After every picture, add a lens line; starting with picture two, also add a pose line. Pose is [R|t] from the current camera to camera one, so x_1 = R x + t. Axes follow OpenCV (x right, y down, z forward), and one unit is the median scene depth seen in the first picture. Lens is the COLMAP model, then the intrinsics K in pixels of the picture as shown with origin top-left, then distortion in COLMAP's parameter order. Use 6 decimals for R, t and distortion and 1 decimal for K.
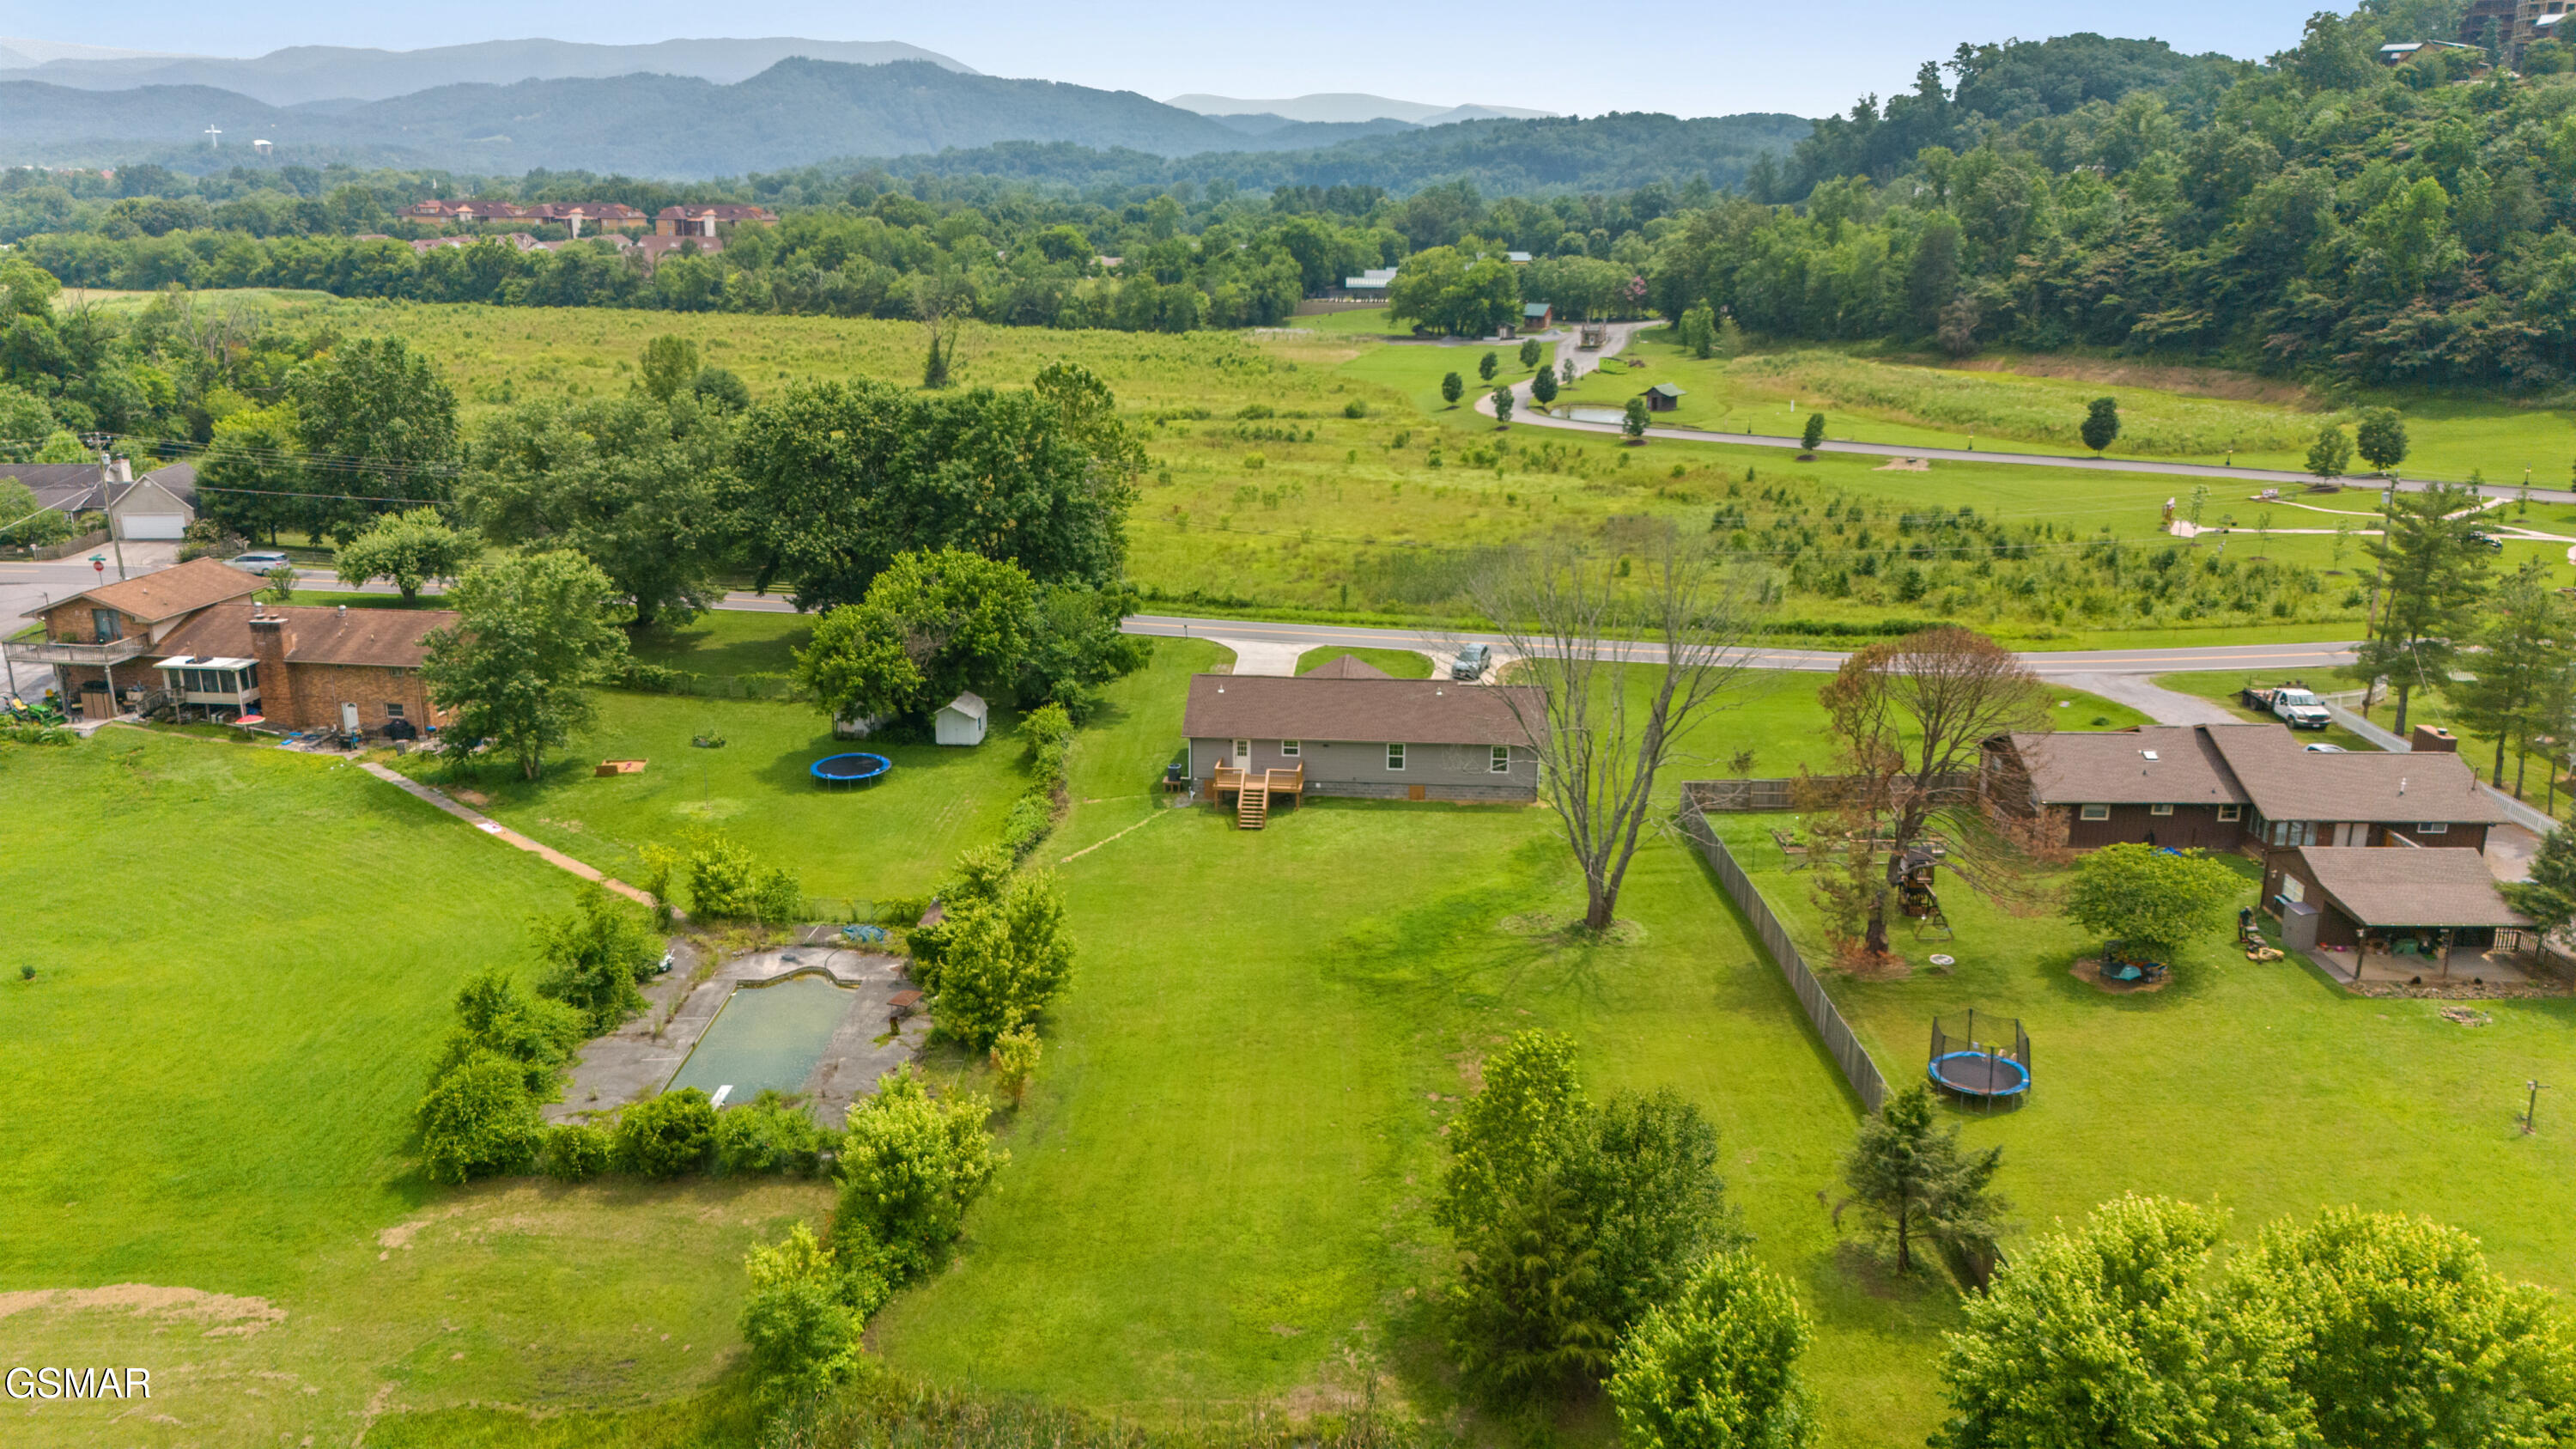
lens RADIAL K [[1929.0, 0, 1274.1], [0, 1929.0, 726.1], [0, 0, 1]] dist [0.070242, -0.062653]
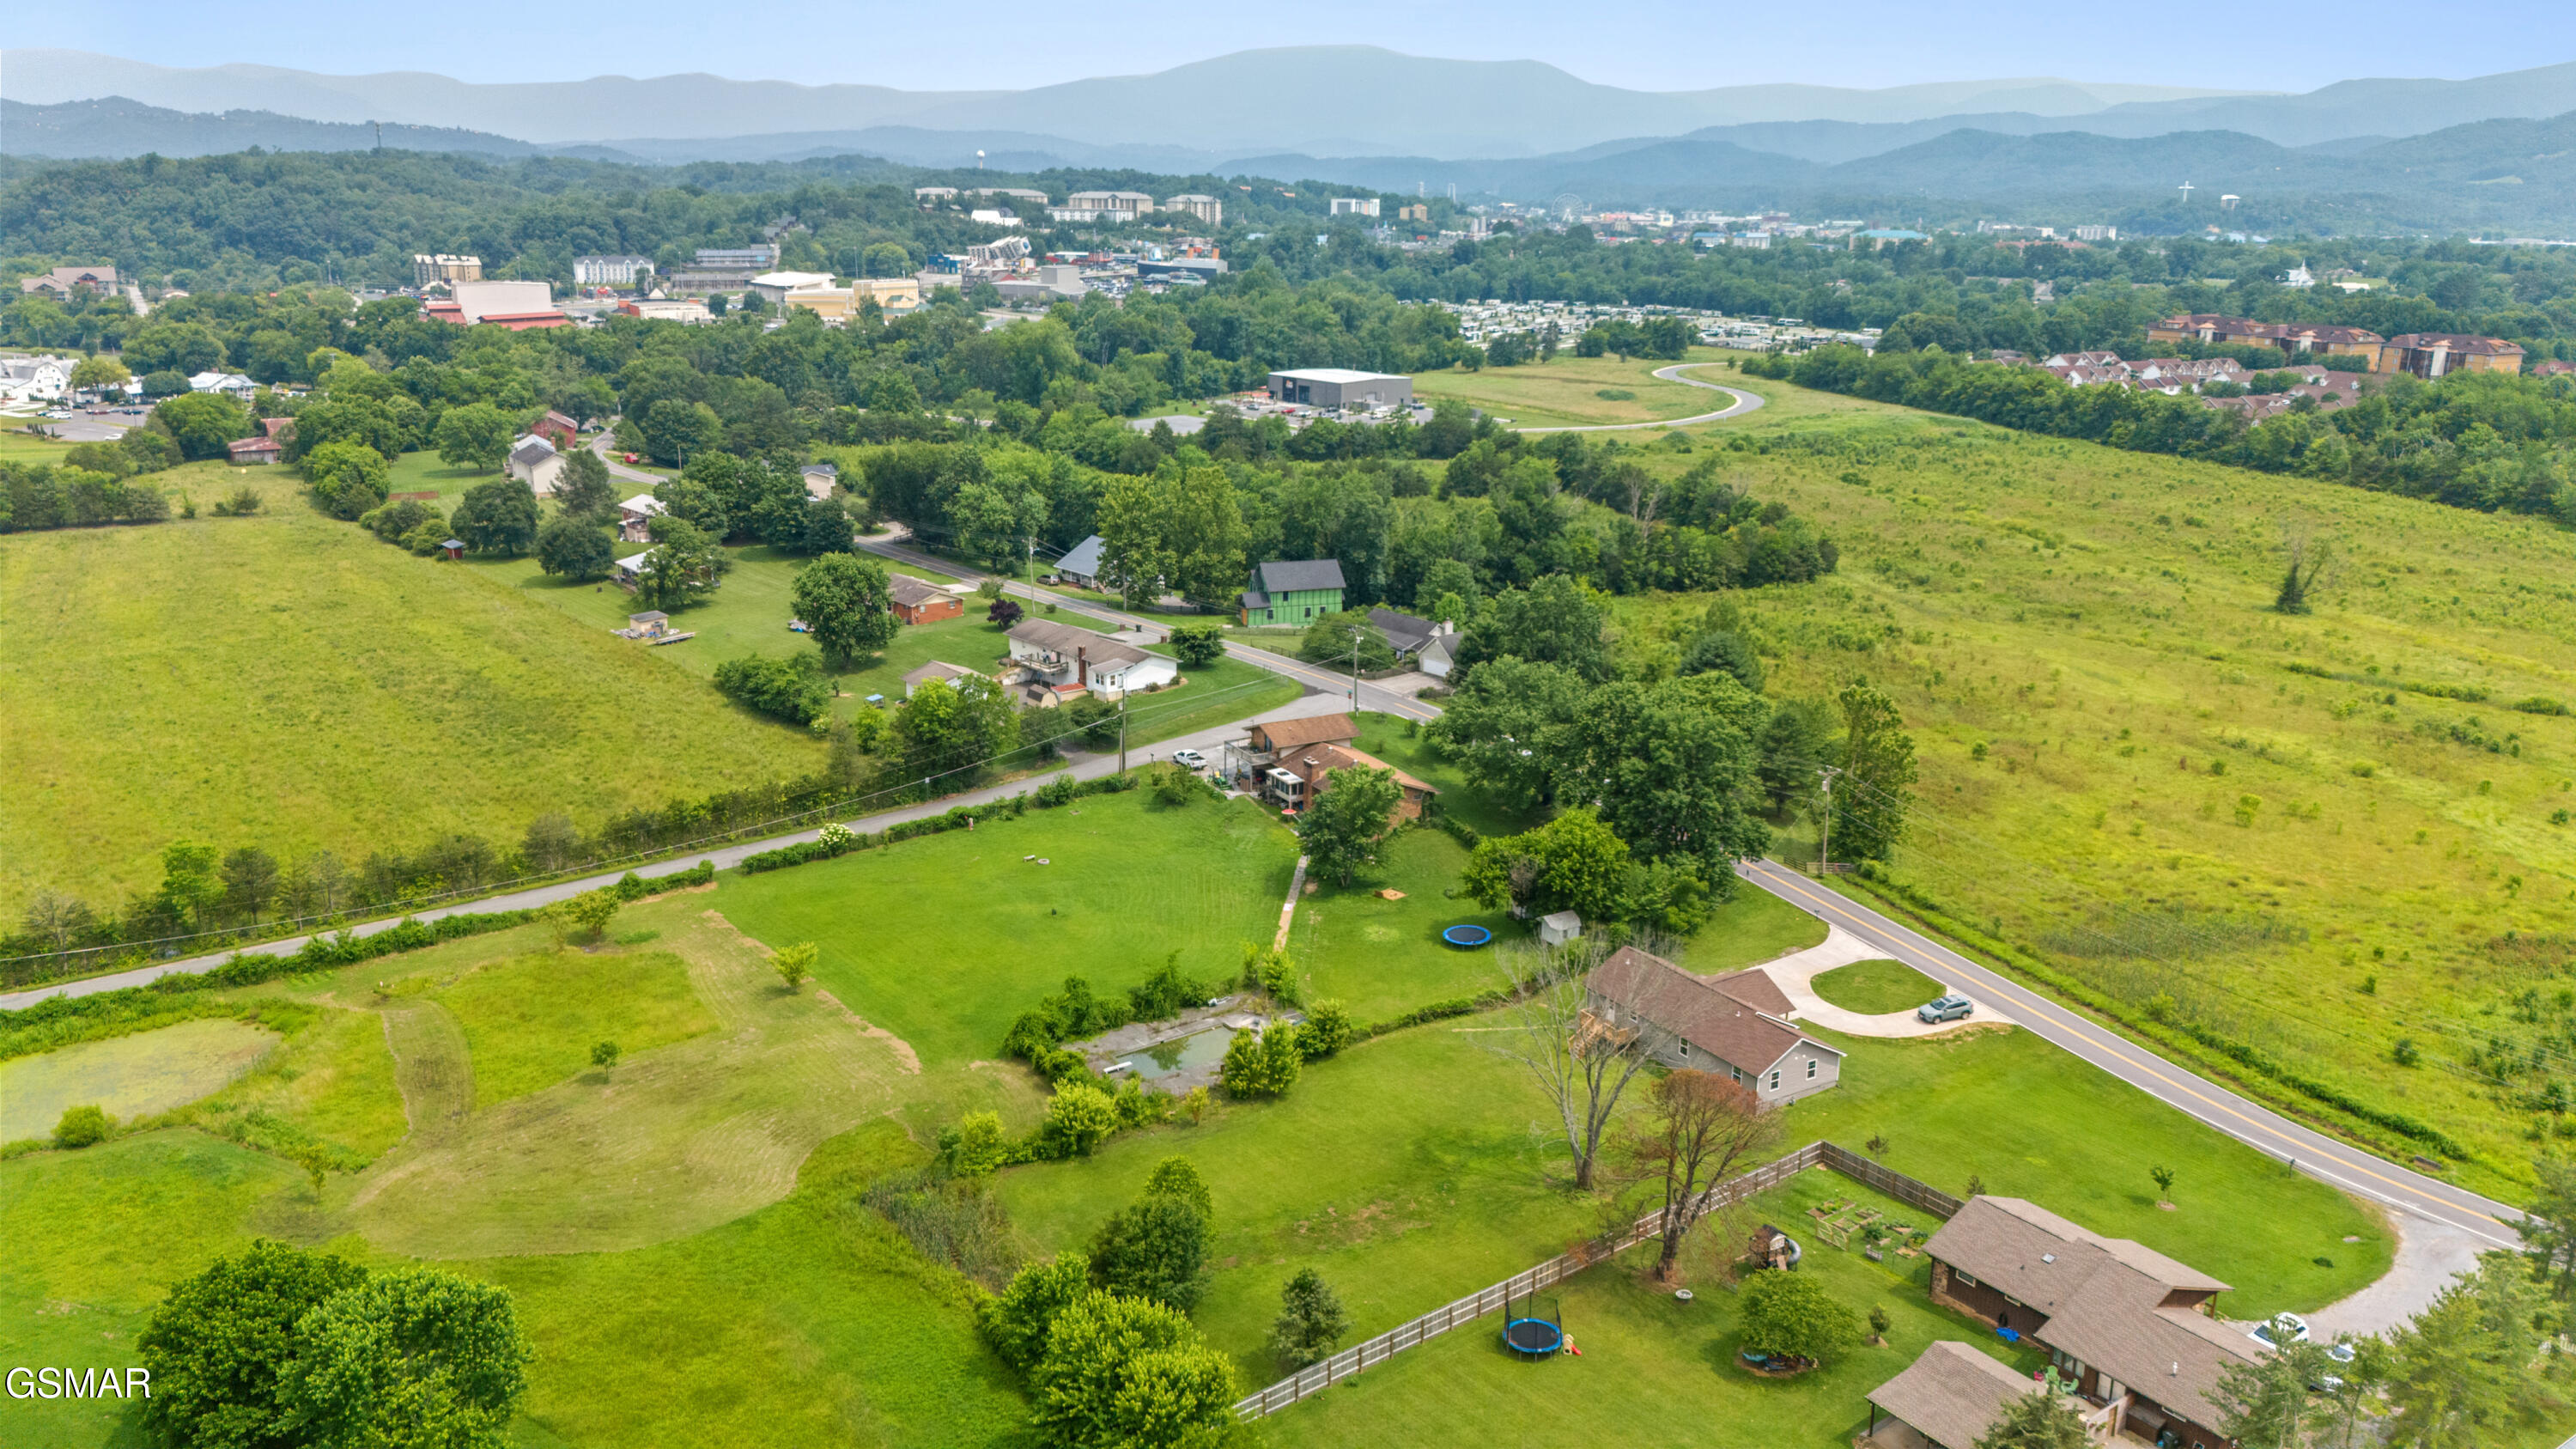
lens RADIAL K [[1929.0, 0, 1288.8], [0, 1929.0, 723.7], [0, 0, 1]] dist [0.070242, -0.062653]
pose [[0.598612, 0.216437, -0.771245, 0.311016], [-0.225062, 0.969466, 0.097379, -0.094698], [0.768772, 0.115285, 0.629046, -0.052551]]
